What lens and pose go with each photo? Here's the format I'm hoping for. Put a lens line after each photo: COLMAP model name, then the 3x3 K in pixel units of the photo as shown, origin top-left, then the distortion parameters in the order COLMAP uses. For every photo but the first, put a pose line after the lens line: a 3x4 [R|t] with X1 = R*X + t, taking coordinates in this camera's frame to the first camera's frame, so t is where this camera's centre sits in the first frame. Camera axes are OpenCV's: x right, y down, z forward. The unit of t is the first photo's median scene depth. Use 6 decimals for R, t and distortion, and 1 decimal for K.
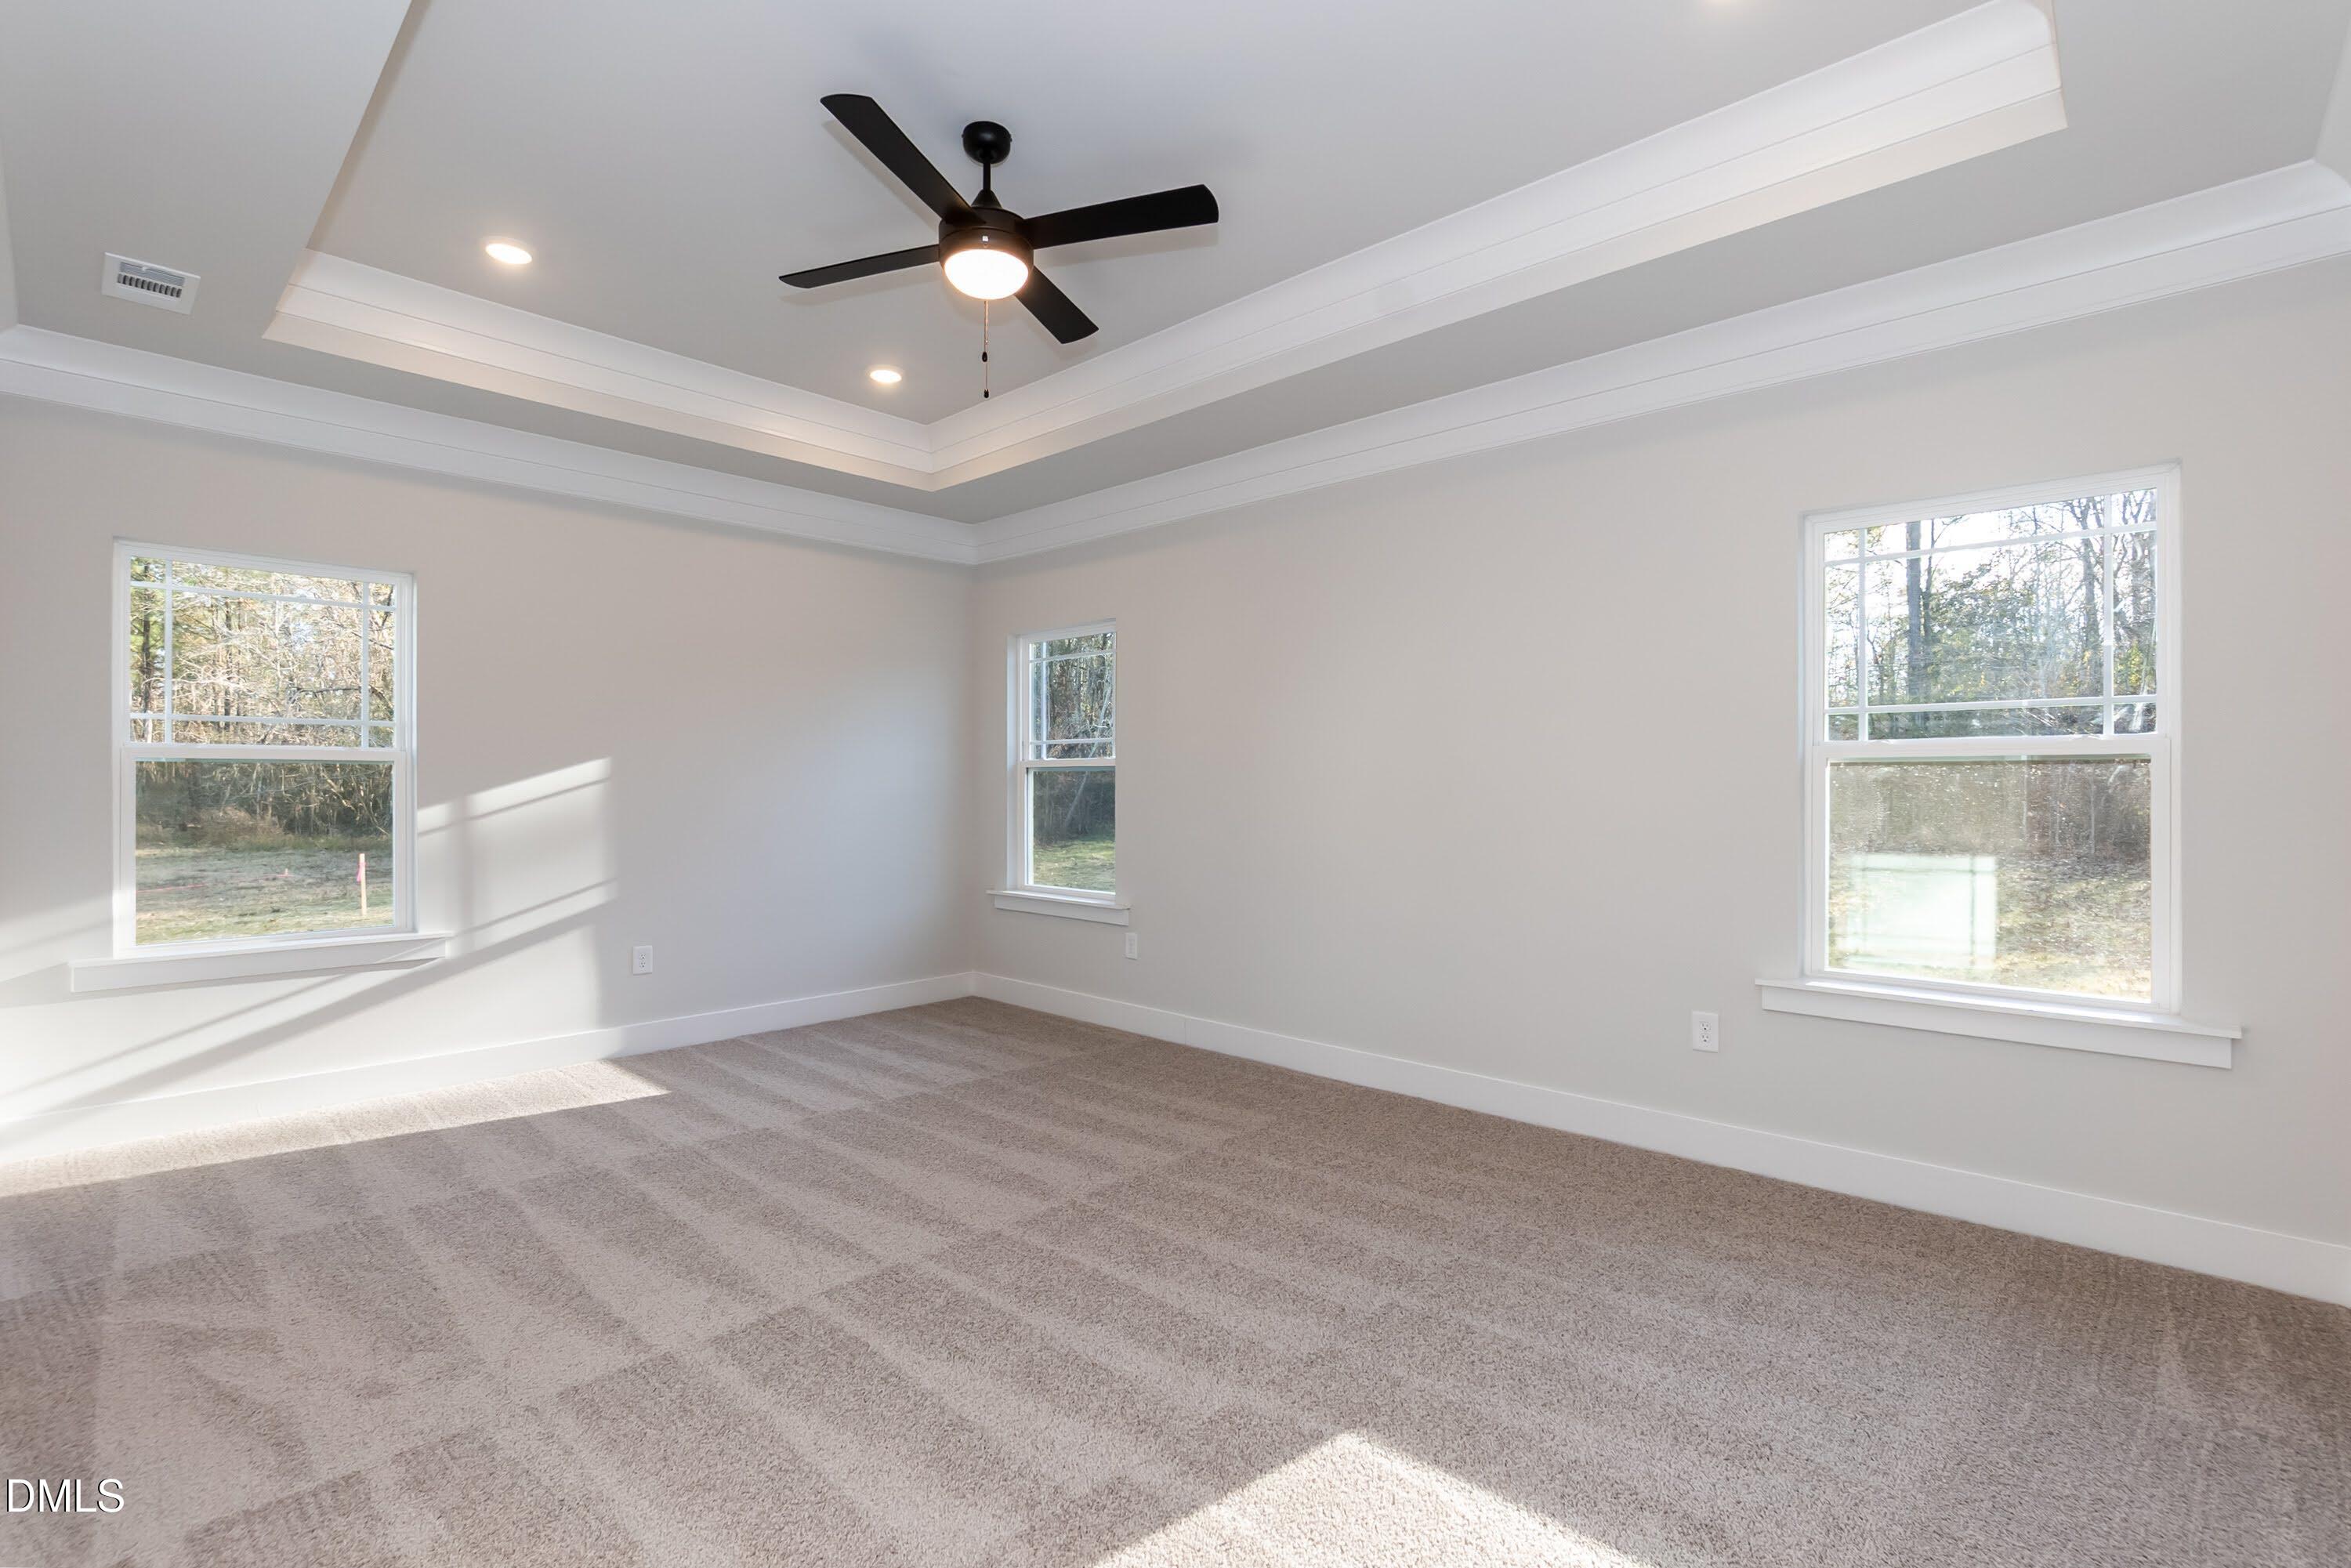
lens RADIAL K [[1051.4, 0, 1159.7], [0, 1051.4, 787.5], [0, 0, 1]] dist [-0.015329, 0.004102]
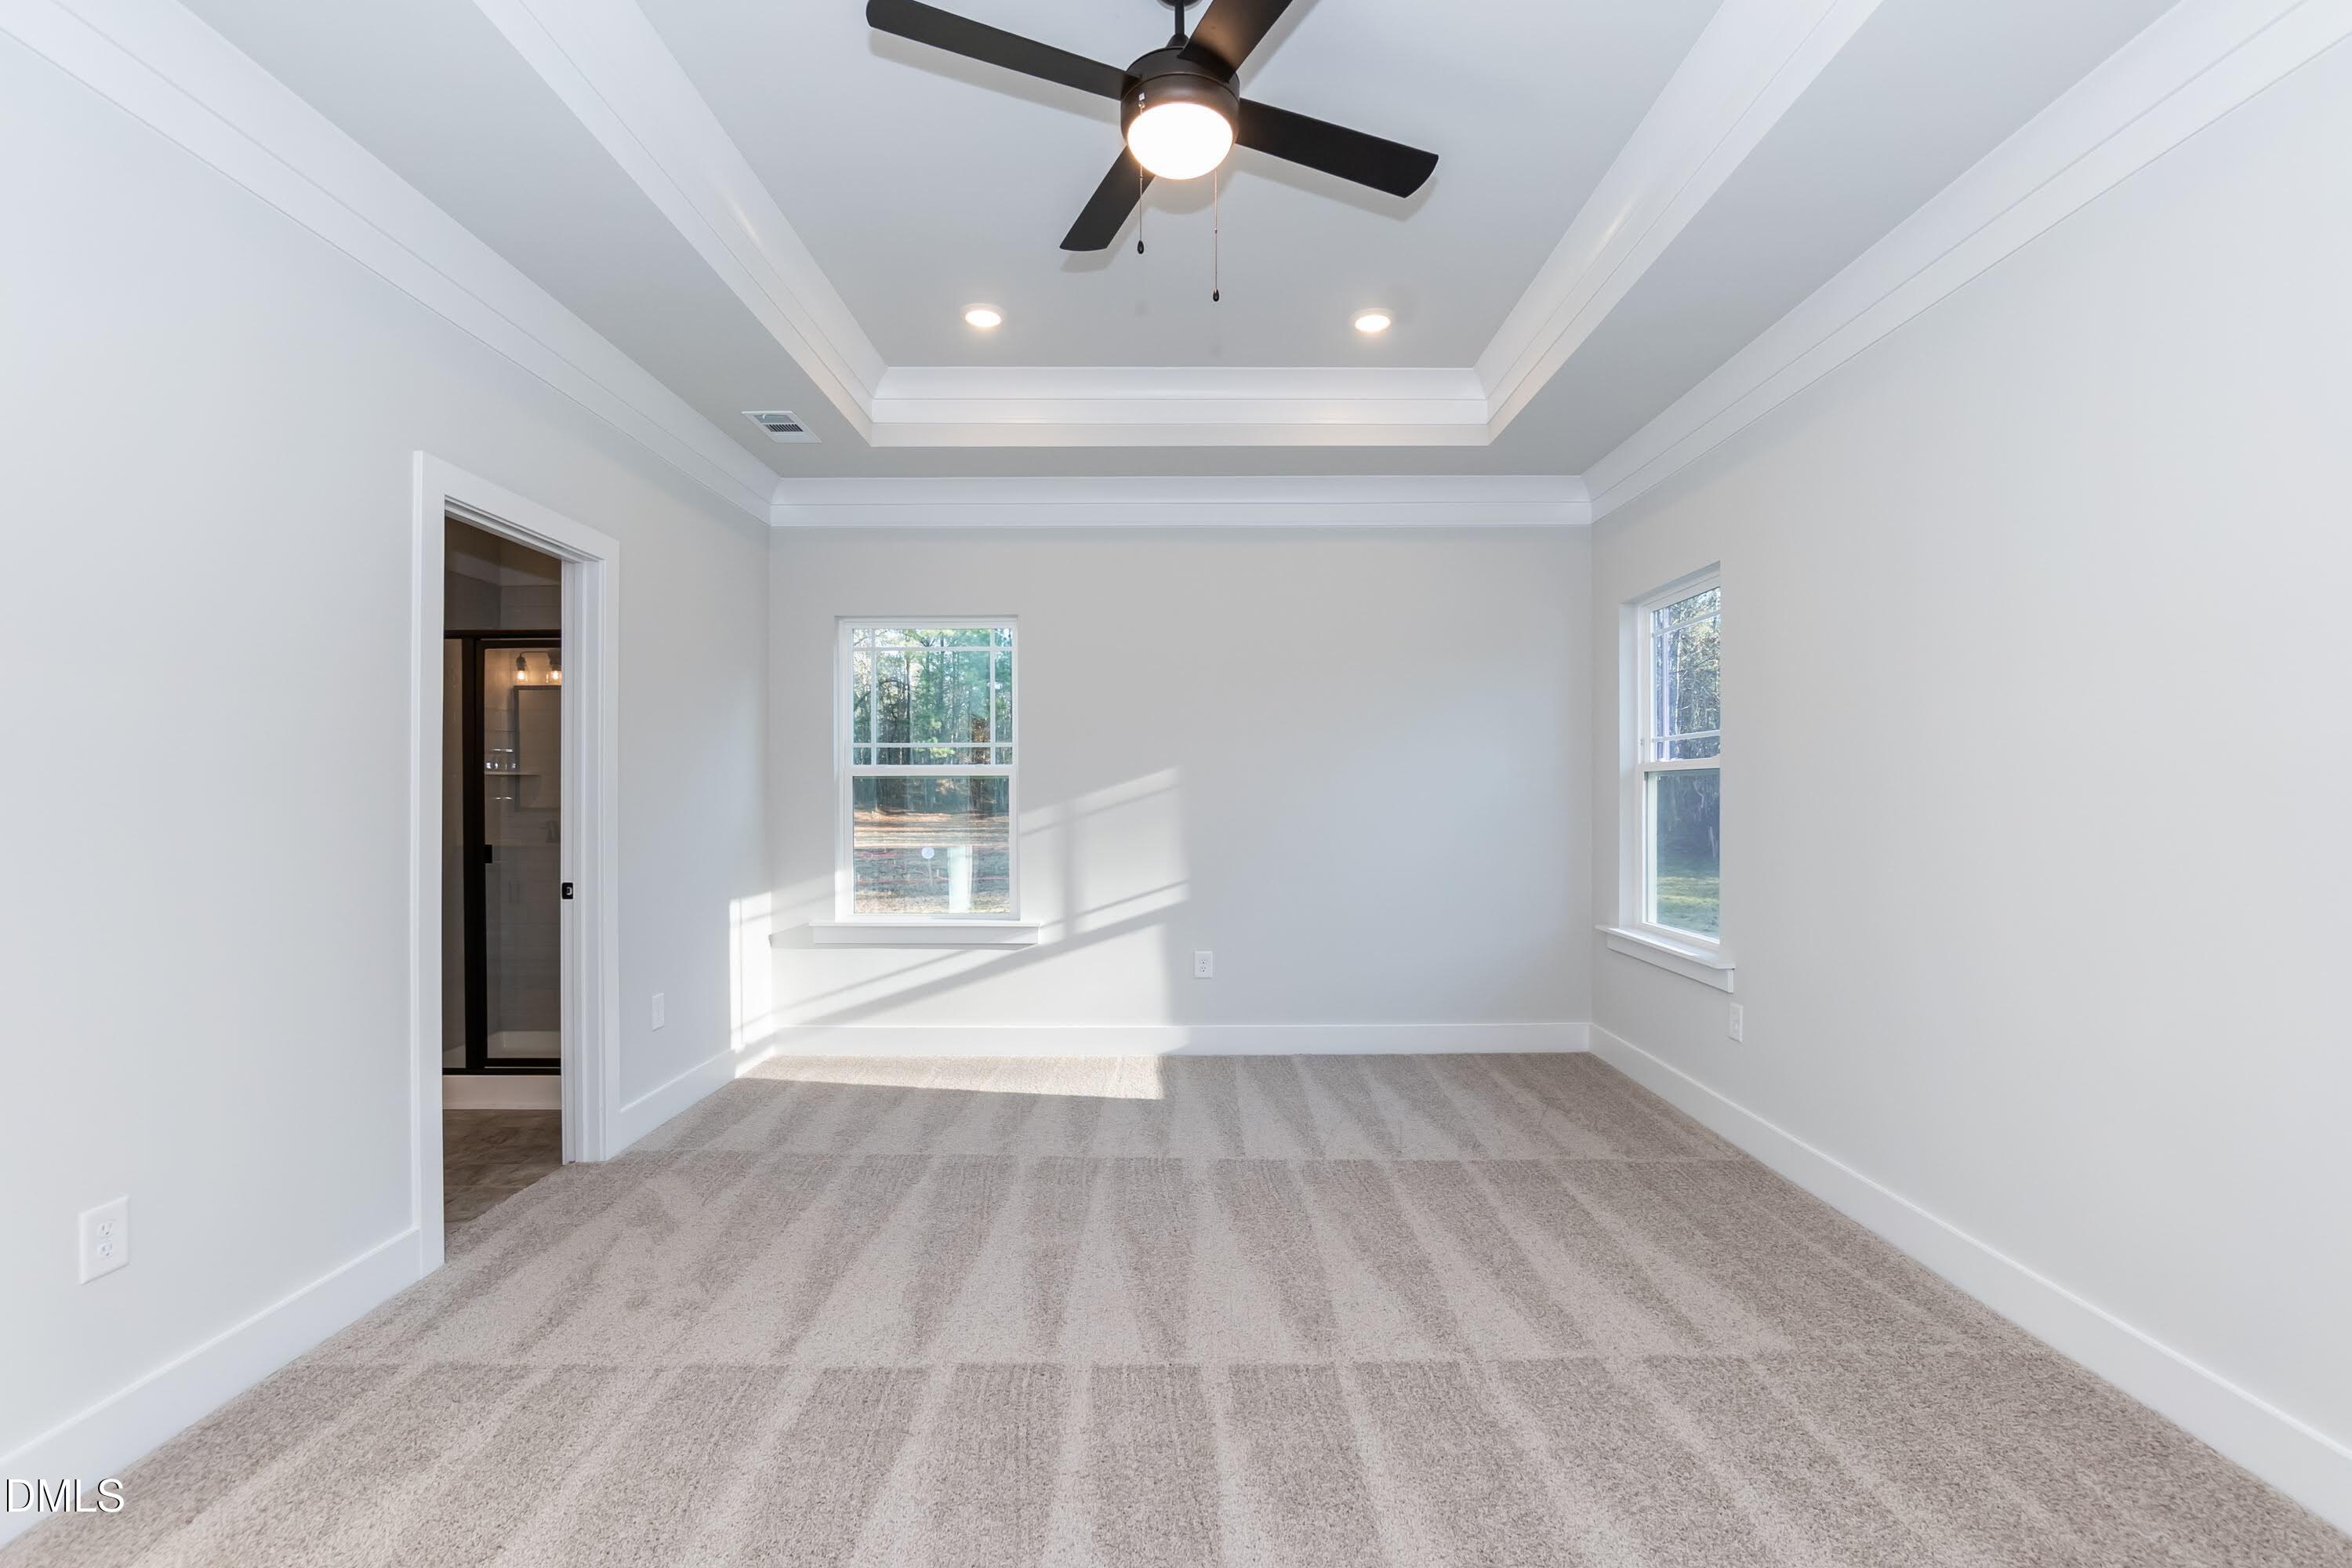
lens RADIAL K [[1051.9, 0, 1183.4], [0, 1051.9, 797.4], [0, 0, 1]] dist [-0.015329, 0.004102]
pose [[0.698963, 0.000944, -0.715157, 0.309453], [0.000160, 0.999999, 0.001477, -0.001819], [0.715158, -0.001147, 0.698962, 0.348371]]
